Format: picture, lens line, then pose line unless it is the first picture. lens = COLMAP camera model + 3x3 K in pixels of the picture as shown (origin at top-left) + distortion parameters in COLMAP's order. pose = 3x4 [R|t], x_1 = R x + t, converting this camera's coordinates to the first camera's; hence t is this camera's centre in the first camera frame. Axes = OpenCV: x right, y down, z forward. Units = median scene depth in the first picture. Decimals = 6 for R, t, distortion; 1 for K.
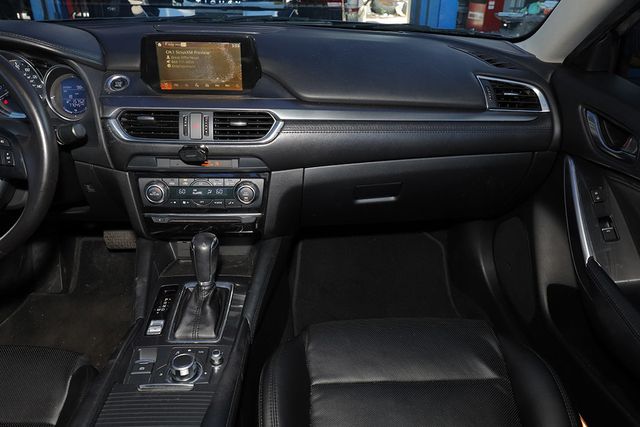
lens RADIAL K [[474.9, 0, 322.4], [0, 474.9, 212.3], [0, 0, 1]] dist [0.003343, 0.001434]
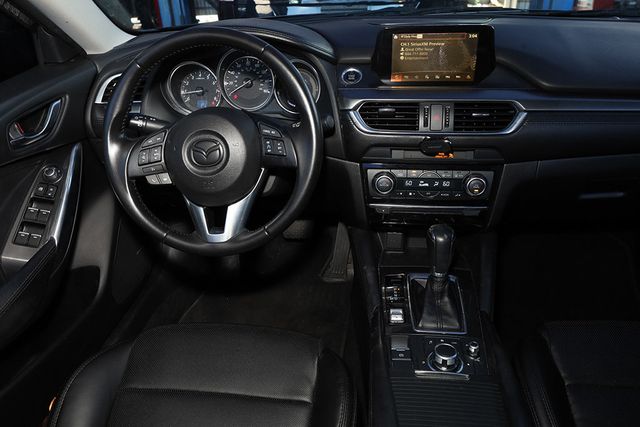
lens RADIAL K [[474.9, 0, 322.4], [0, 474.9, 212.3], [0, 0, 1]] dist [0.003343, 0.001434]
pose [[0.988378, 0.025477, -0.149866, -0.327420], [-0.024232, 0.999655, 0.010130, 0.012978], [0.150073, -0.006381, 0.988654, -0.024446]]
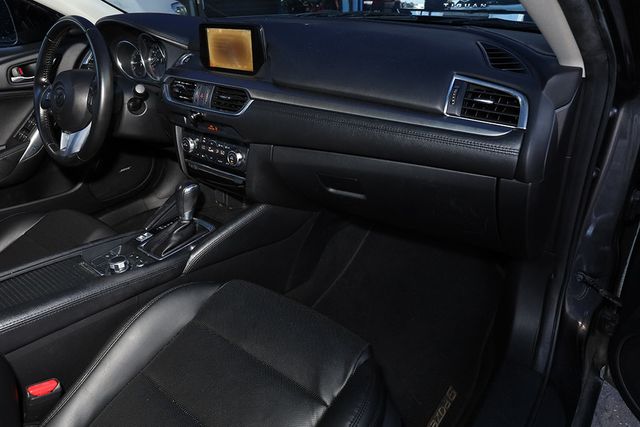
lens RADIAL K [[436.7, 0, 323.4], [0, 436.7, 214.6], [0, 0, 1]] dist [0.000351, 0.001358]
pose [[0.771180, 0.263099, -0.579707, 0.687717], [-0.251314, 0.962464, 0.102492, -0.071474], [0.584912, 0.066649, 0.808354, 0.256409]]
